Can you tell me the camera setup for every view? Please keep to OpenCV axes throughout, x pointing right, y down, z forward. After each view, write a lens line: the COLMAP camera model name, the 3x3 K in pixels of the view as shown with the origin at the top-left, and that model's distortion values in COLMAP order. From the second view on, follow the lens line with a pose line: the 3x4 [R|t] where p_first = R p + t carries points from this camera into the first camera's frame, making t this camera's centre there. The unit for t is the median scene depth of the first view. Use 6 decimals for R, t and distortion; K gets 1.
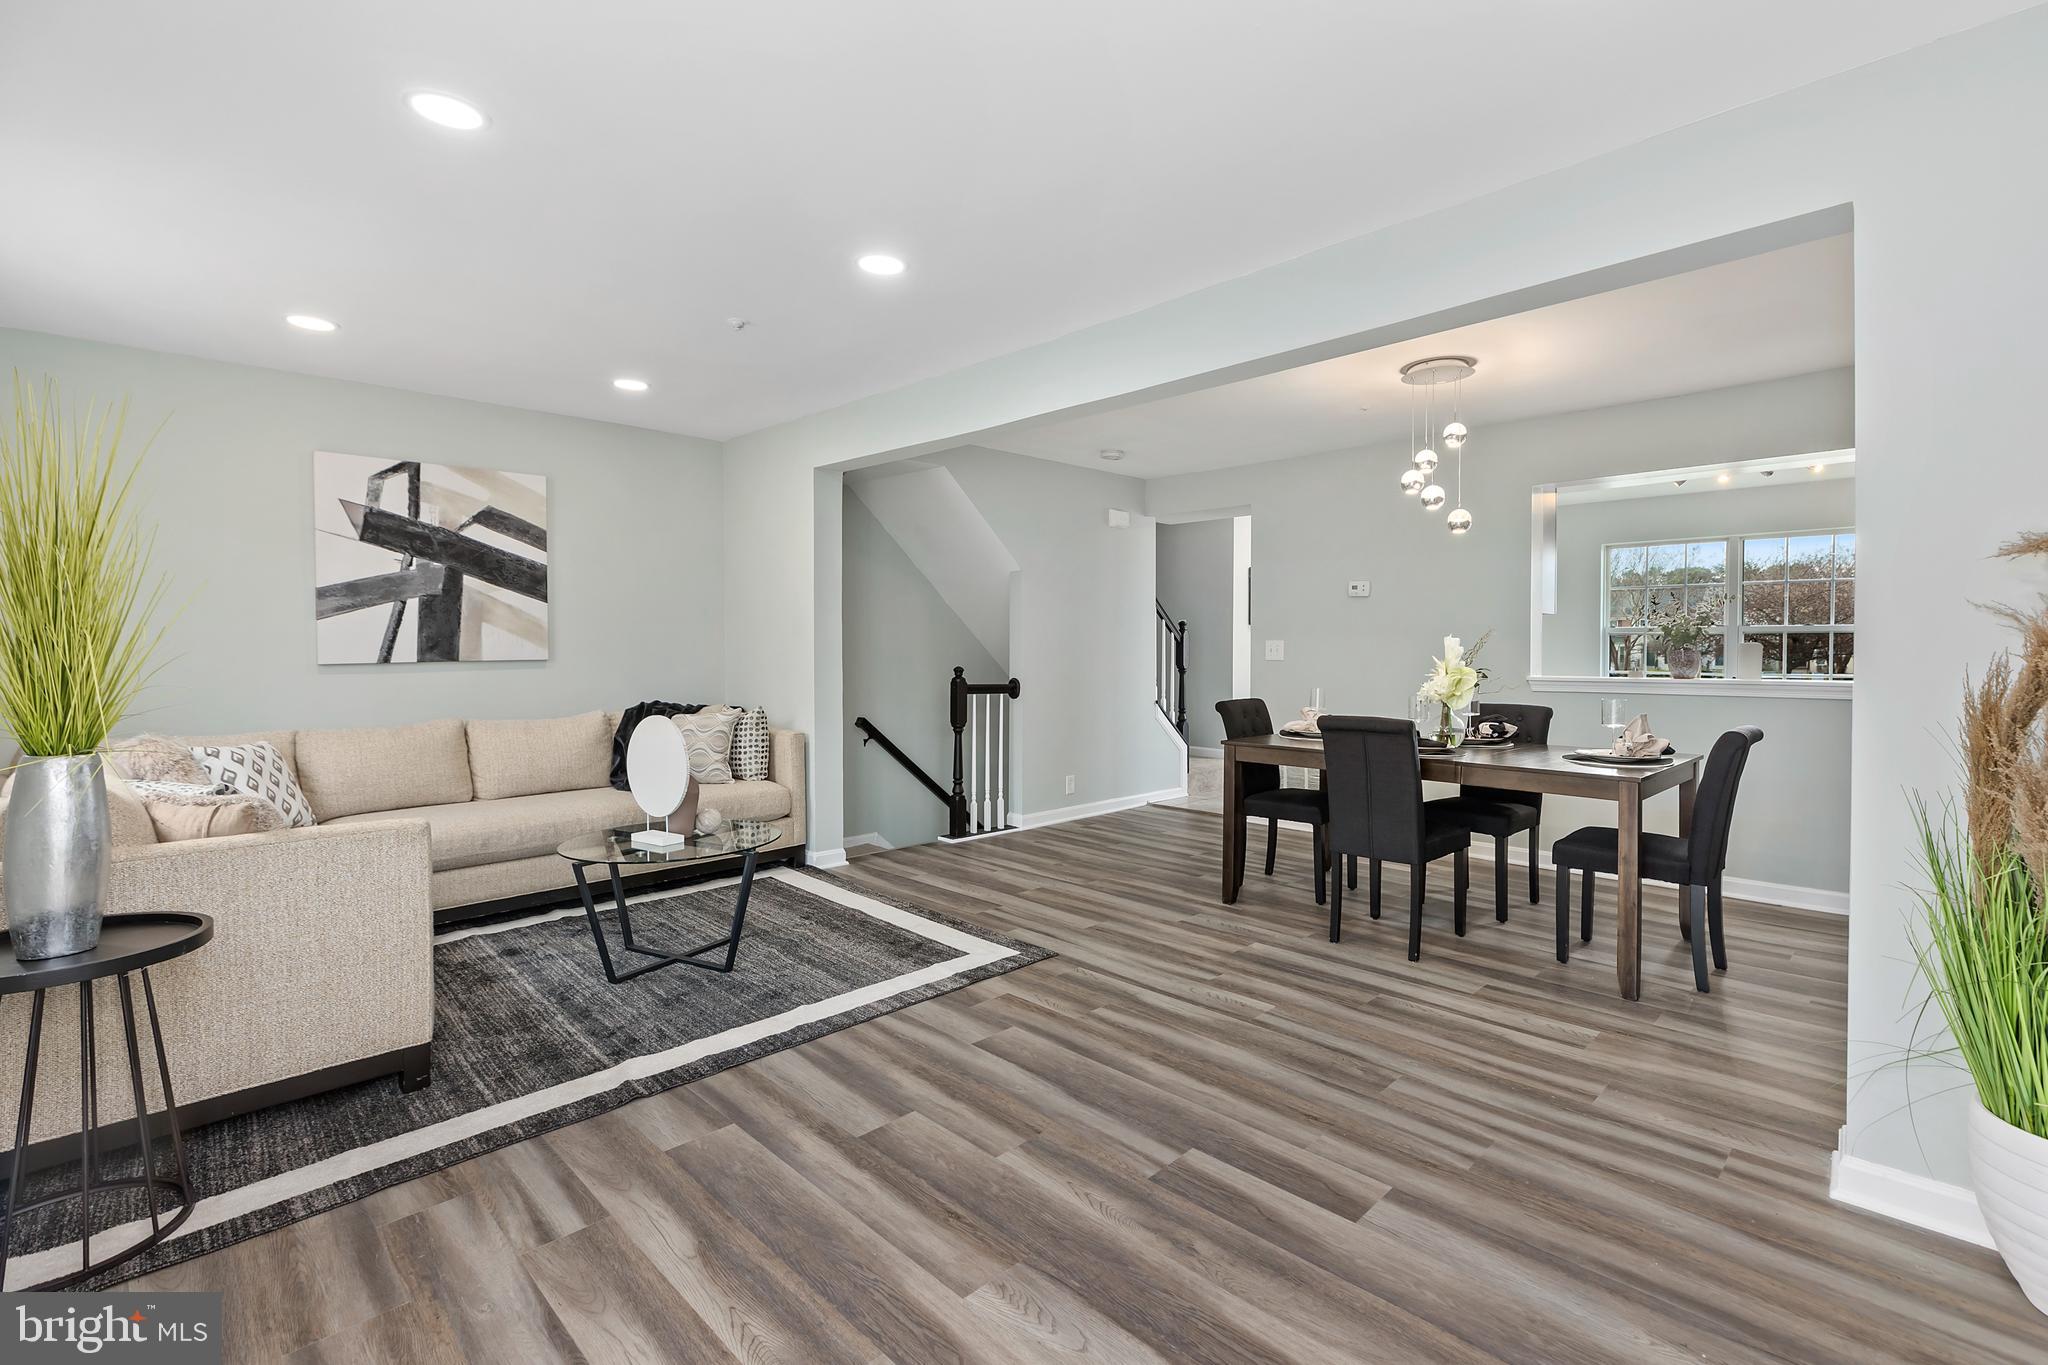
lens RADIAL K [[926.3, 0, 1034.1], [0, 926.3, 669.6], [0, 0, 1]] dist [0.001273, 0.001061]
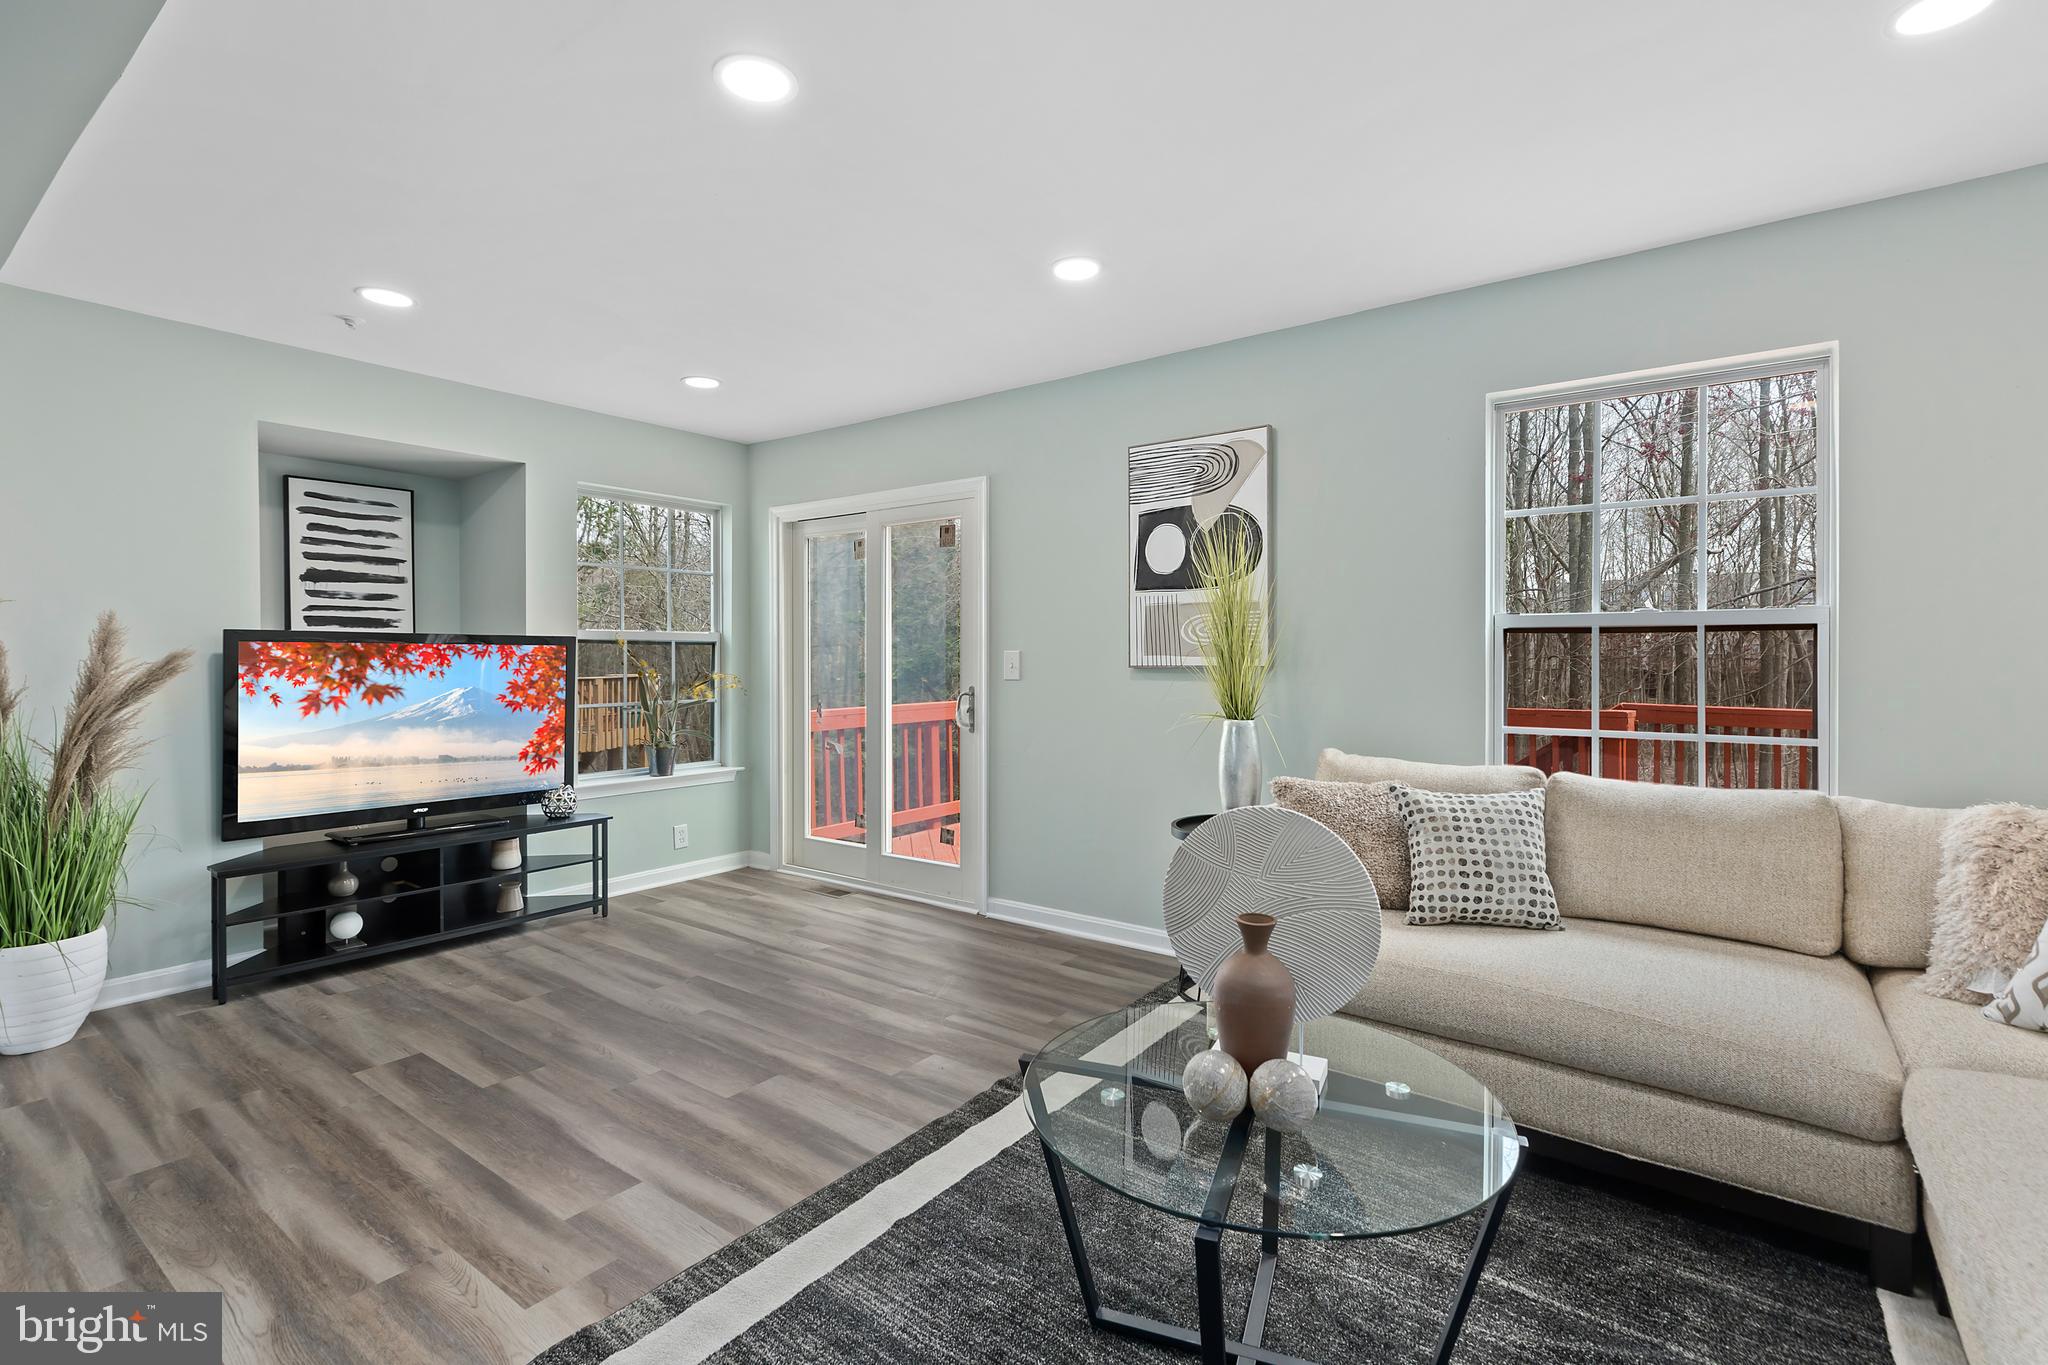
lens RADIAL K [[926.3, 0, 1034.1], [0, 926.3, 669.6], [0, 0, 1]] dist [0.001273, 0.001061]
pose [[-0.988666, 0.005699, -0.150025, -0.197282], [-0.000152, 0.999241, 0.038957, -0.033501], [0.150133, 0.038538, -0.987914, 1.281332]]
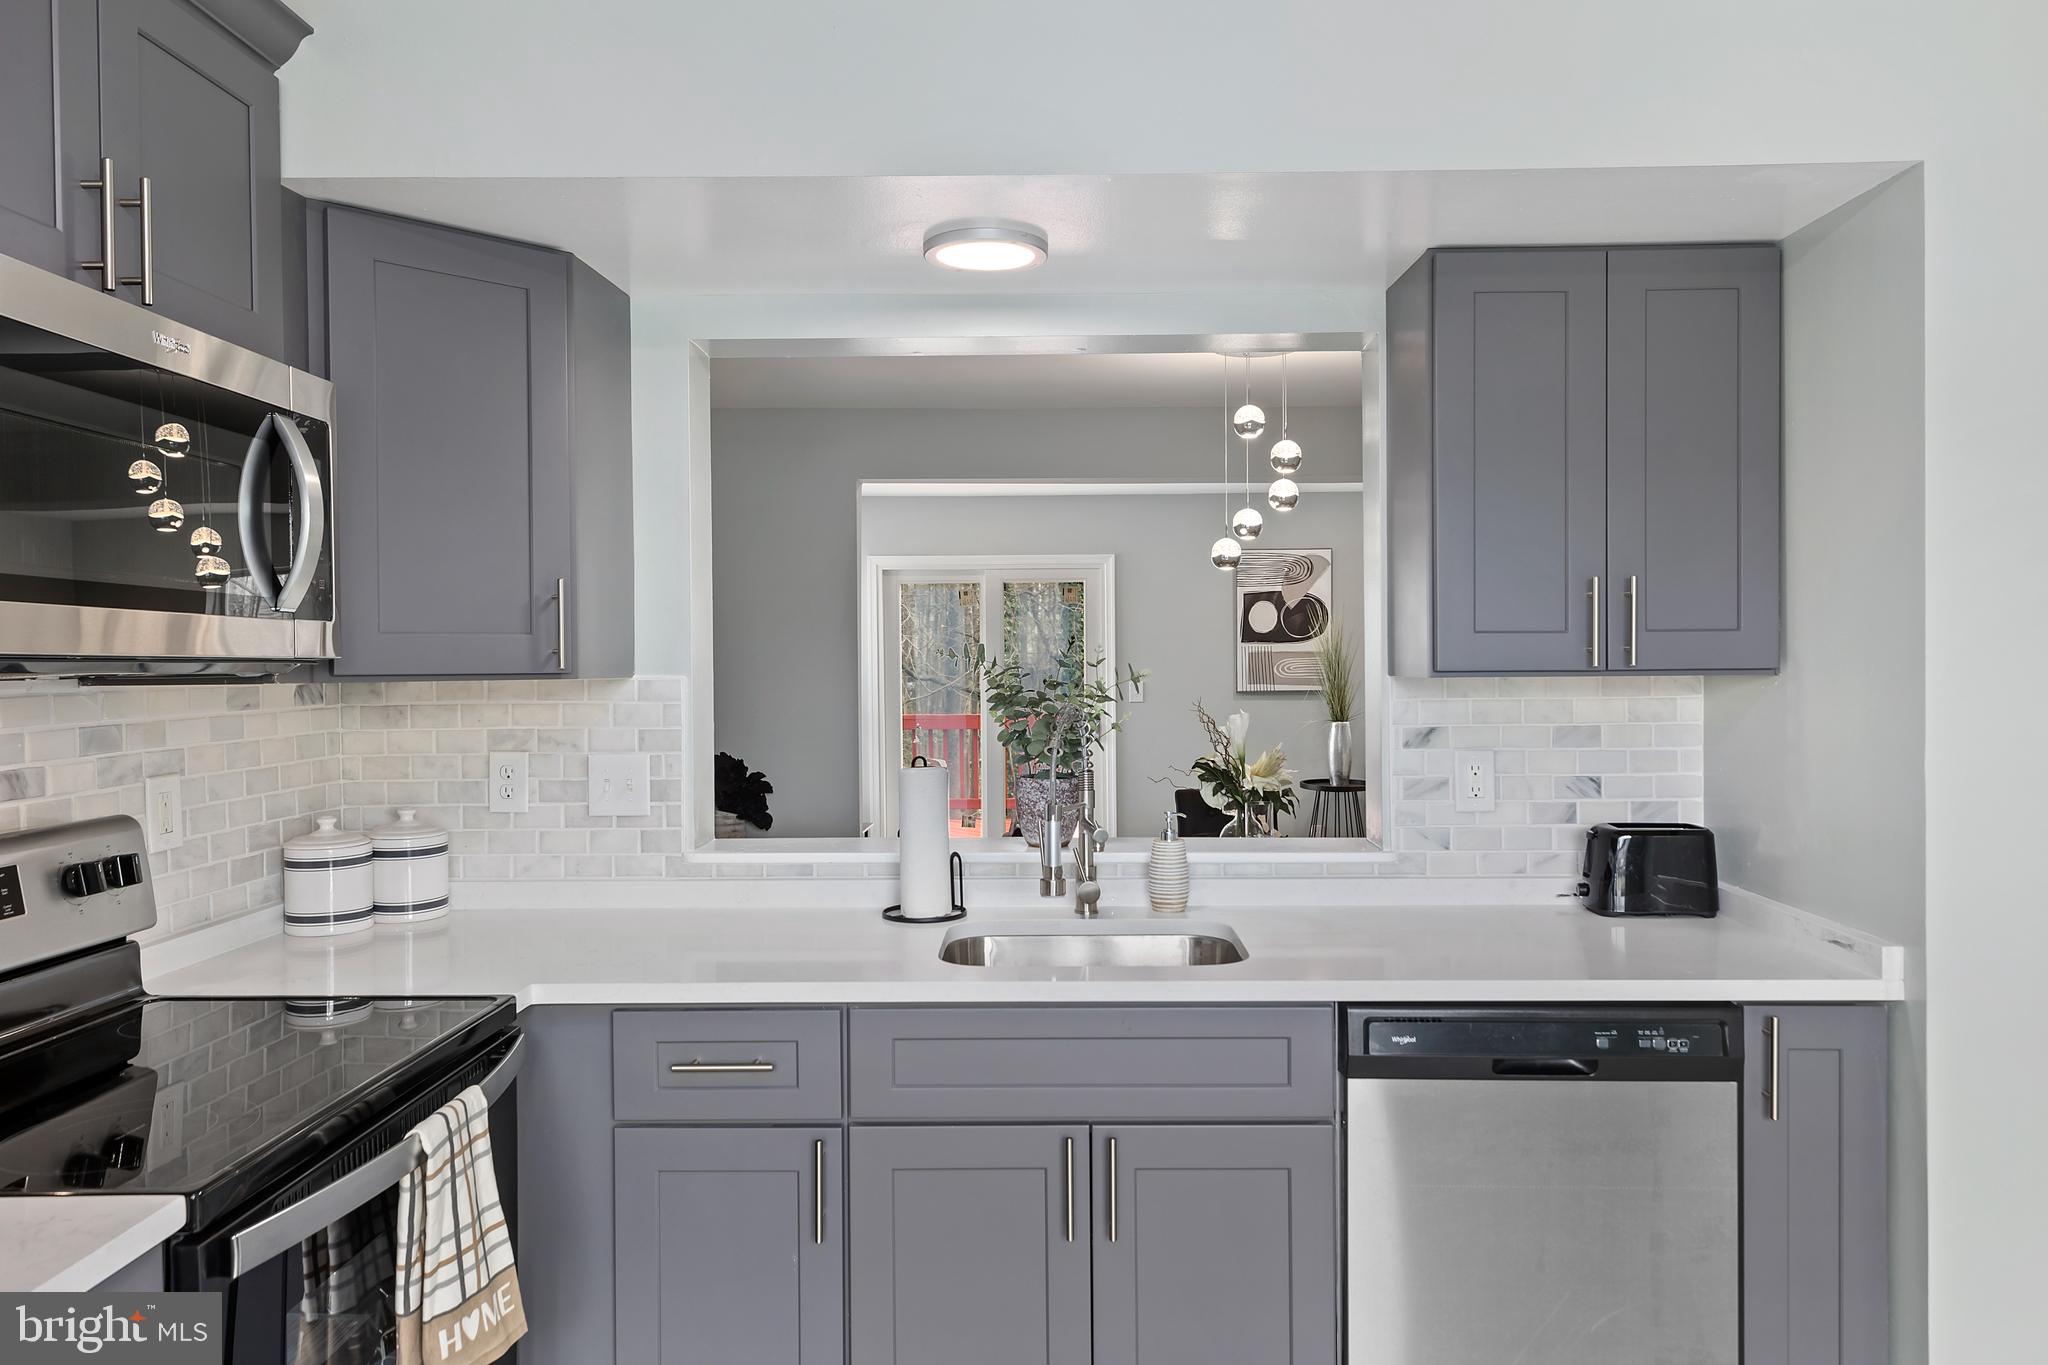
lens RADIAL K [[1357.6, 0, 1031.5], [0, 1357.6, 667.9], [0, 0, 1]] dist [0.007236, 0.000468]
pose [[-0.722092, 0.016808, -0.691593, 1.337976], [-0.008711, 0.999405, 0.033384, -0.108302], [0.691742, 0.030131, -0.721516, 1.696272]]
